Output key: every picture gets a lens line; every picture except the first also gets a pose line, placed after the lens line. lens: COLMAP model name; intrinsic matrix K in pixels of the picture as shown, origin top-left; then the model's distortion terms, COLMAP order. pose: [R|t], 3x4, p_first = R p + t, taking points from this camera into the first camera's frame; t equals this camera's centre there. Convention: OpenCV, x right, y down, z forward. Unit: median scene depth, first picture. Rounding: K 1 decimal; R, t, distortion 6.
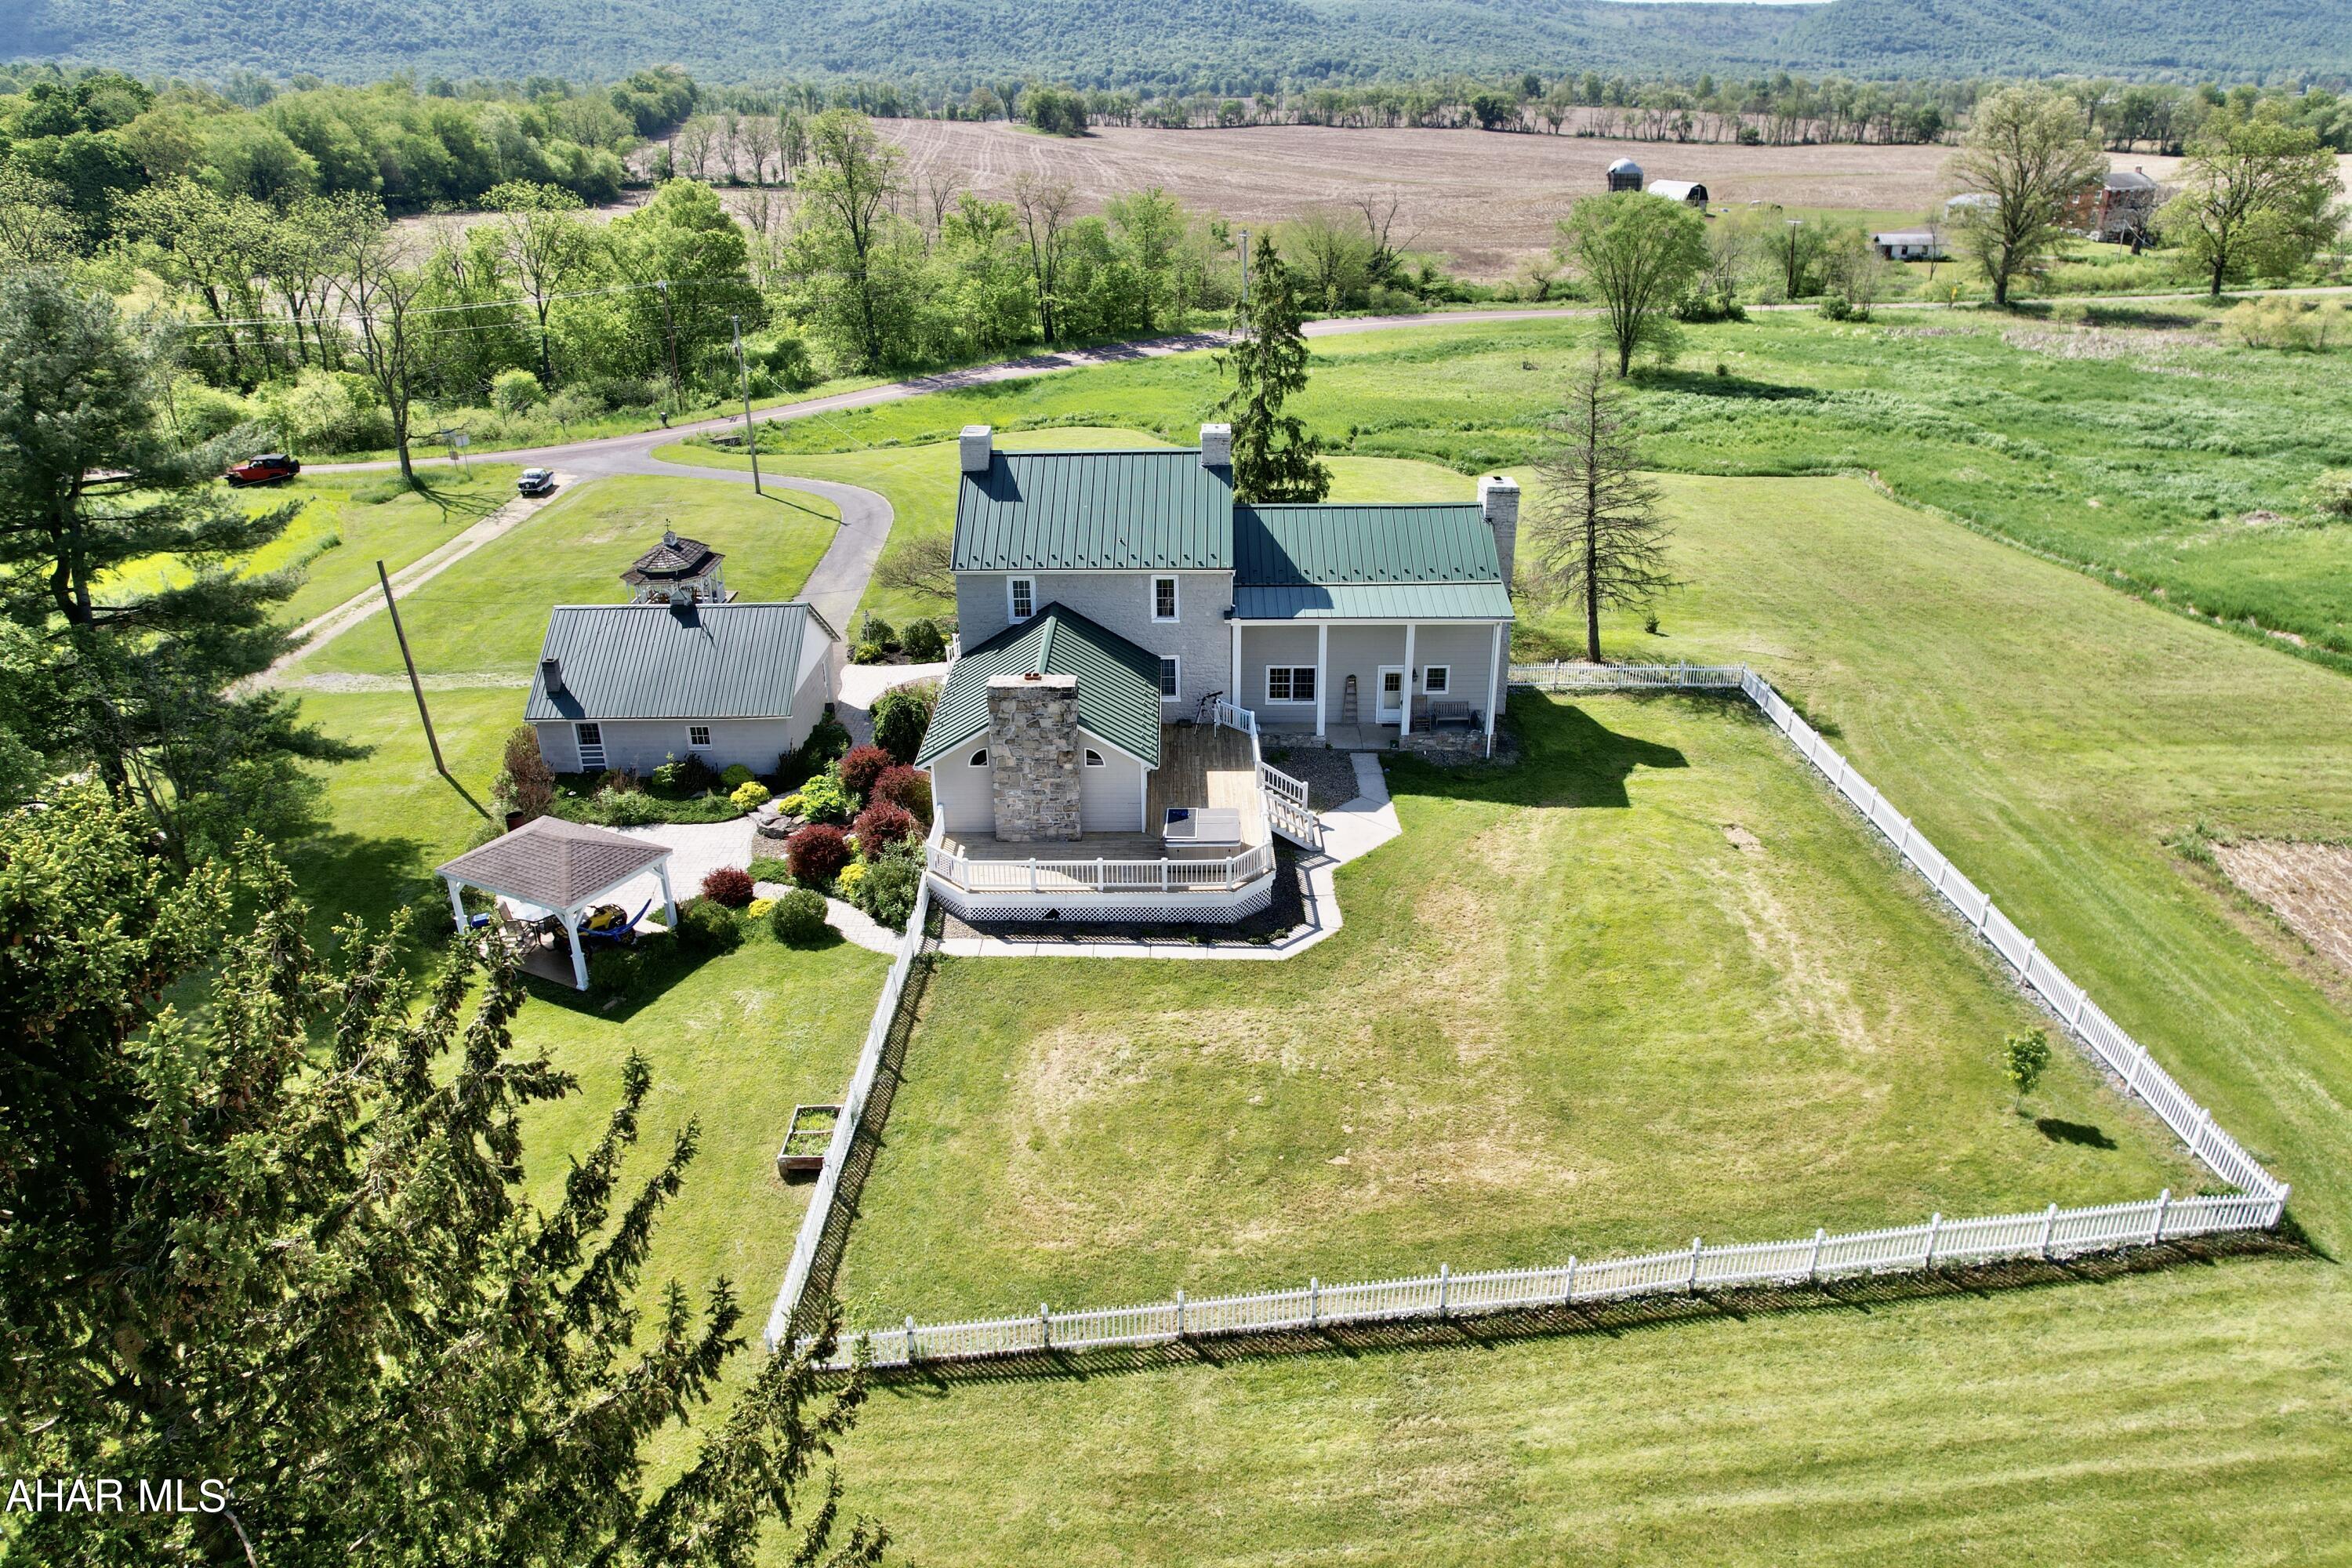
lens RADIAL K [[1511.1, 0, 1176.0], [0, 1511.1, 784.0], [0, 0, 1]] dist [-0.074607, 0.059248]
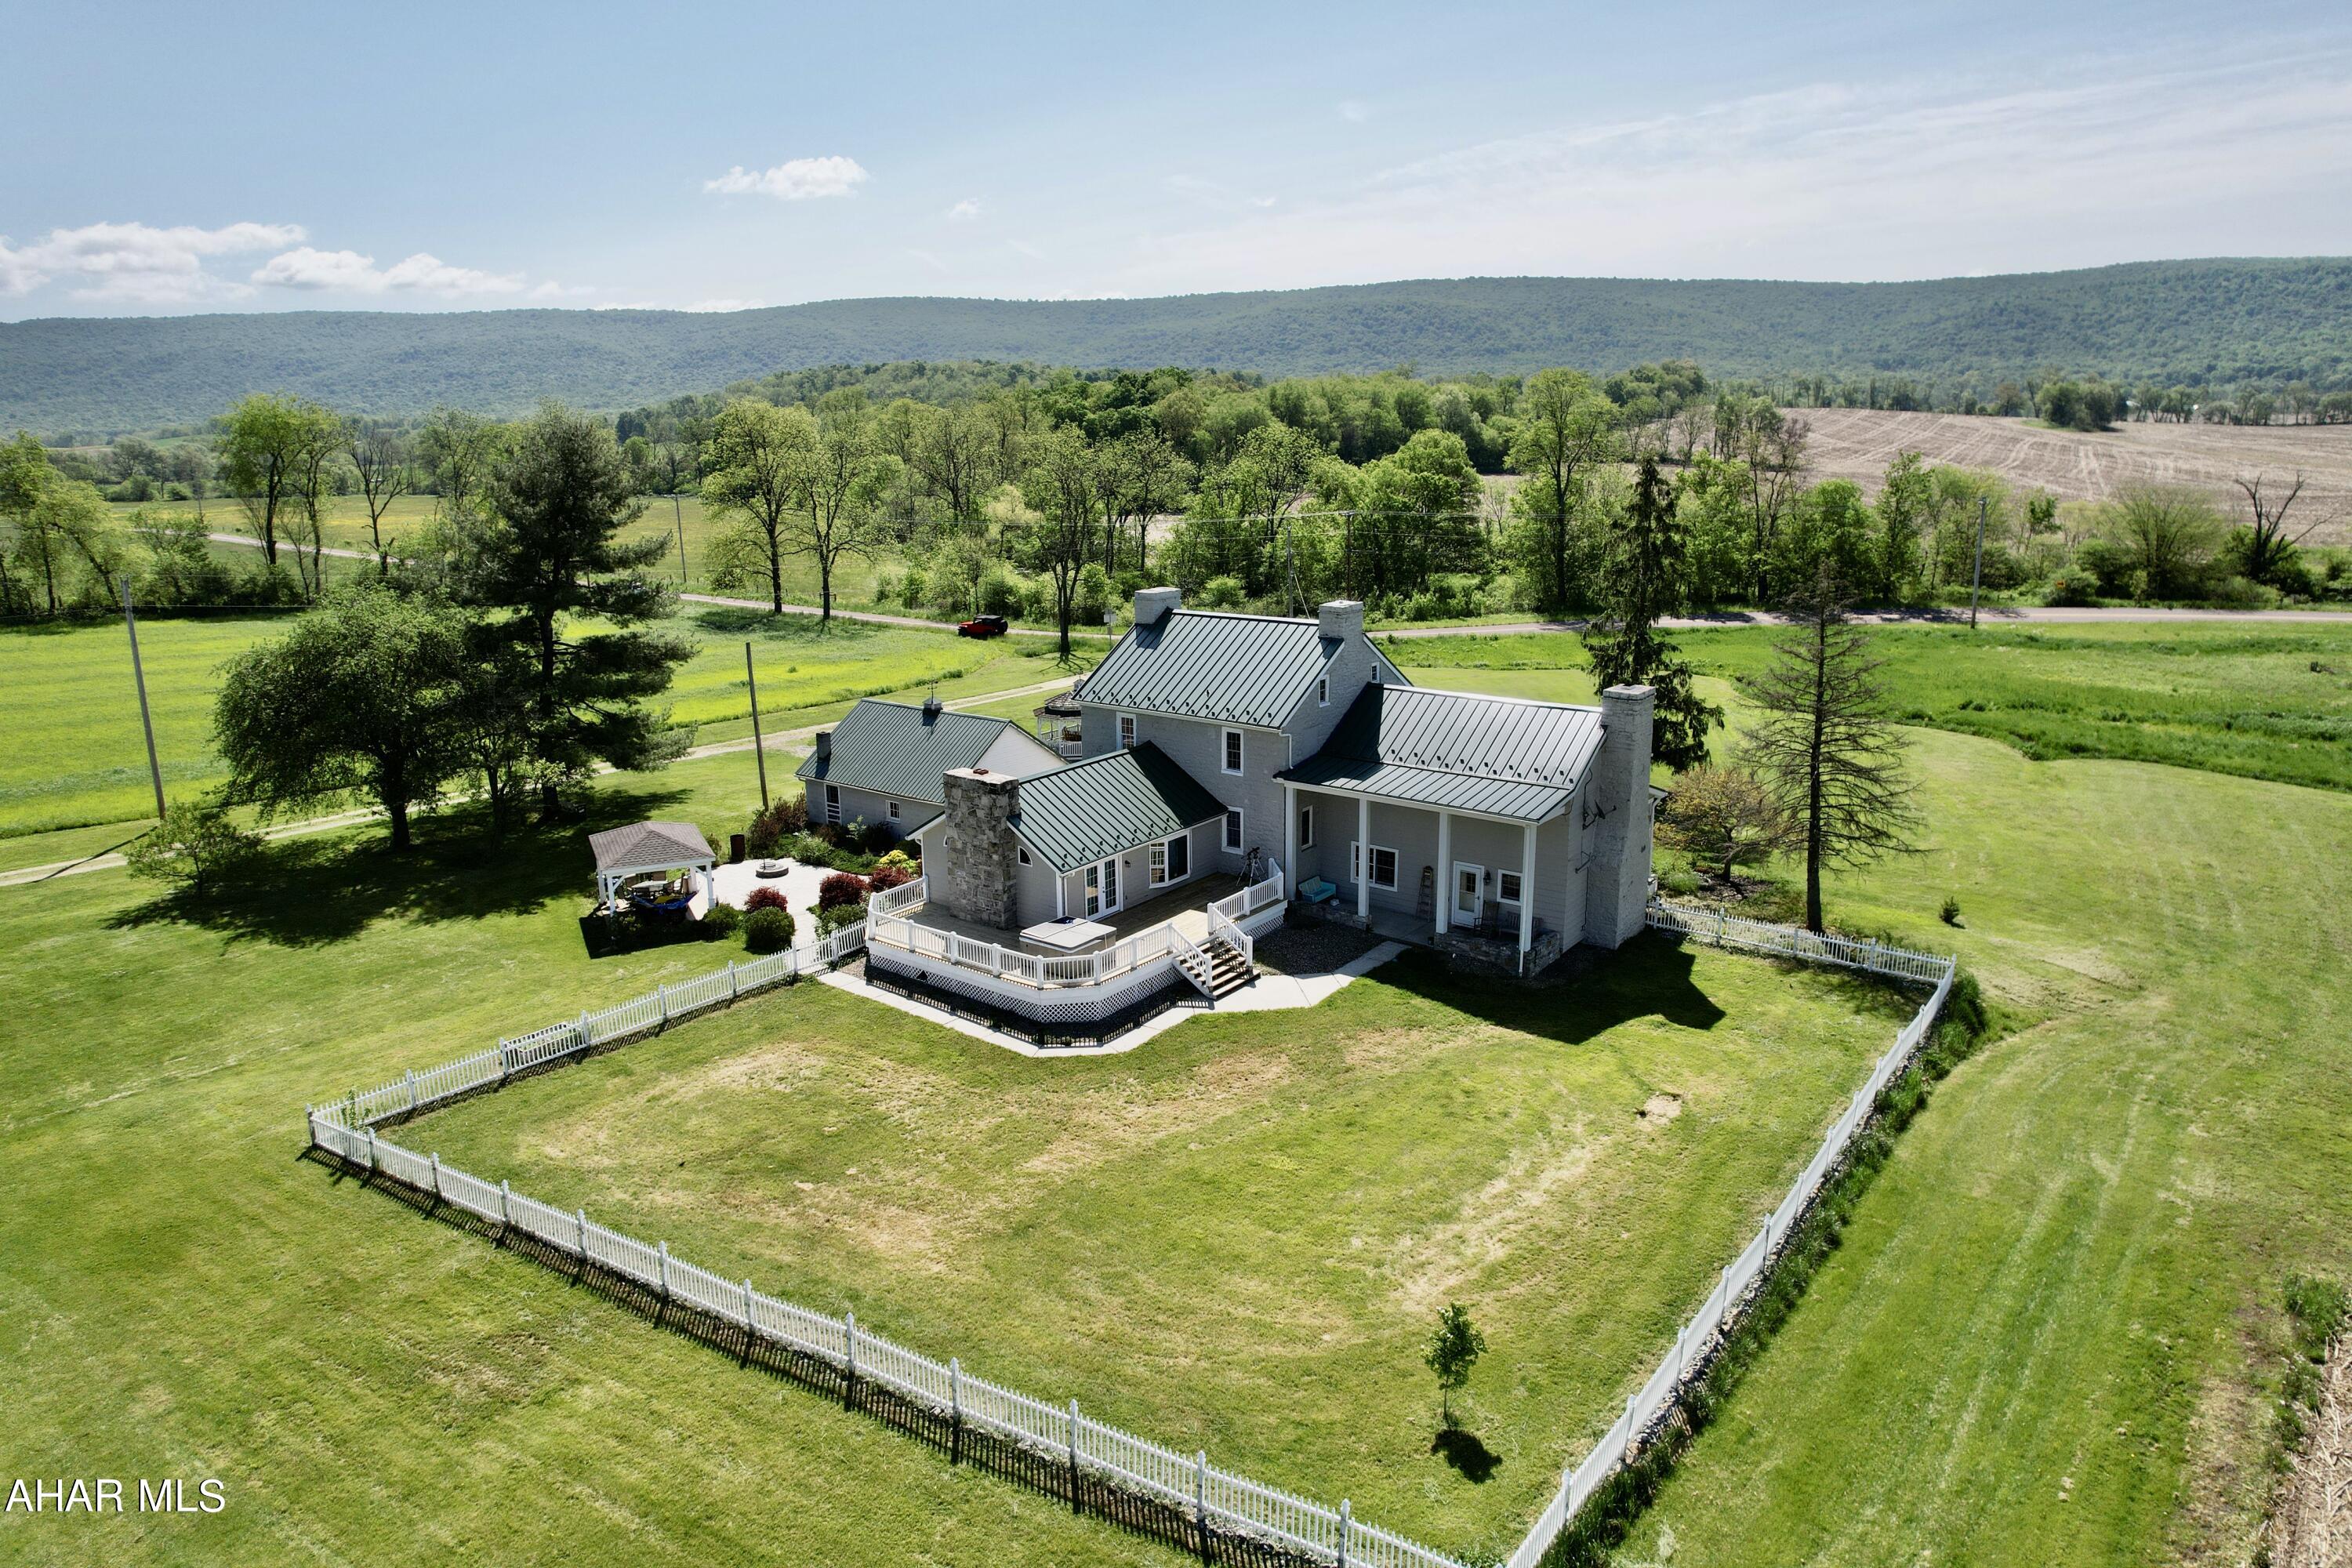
lens RADIAL K [[1511.1, 0, 1176.0], [0, 1511.1, 784.0], [0, 0, 1]] dist [-0.074607, 0.059248]
pose [[0.794047, 0.142998, -0.590797, 0.578972], [-0.246486, 0.964188, -0.097910, 0.010370], [0.555639, 0.223368, 0.800857, 0.150223]]
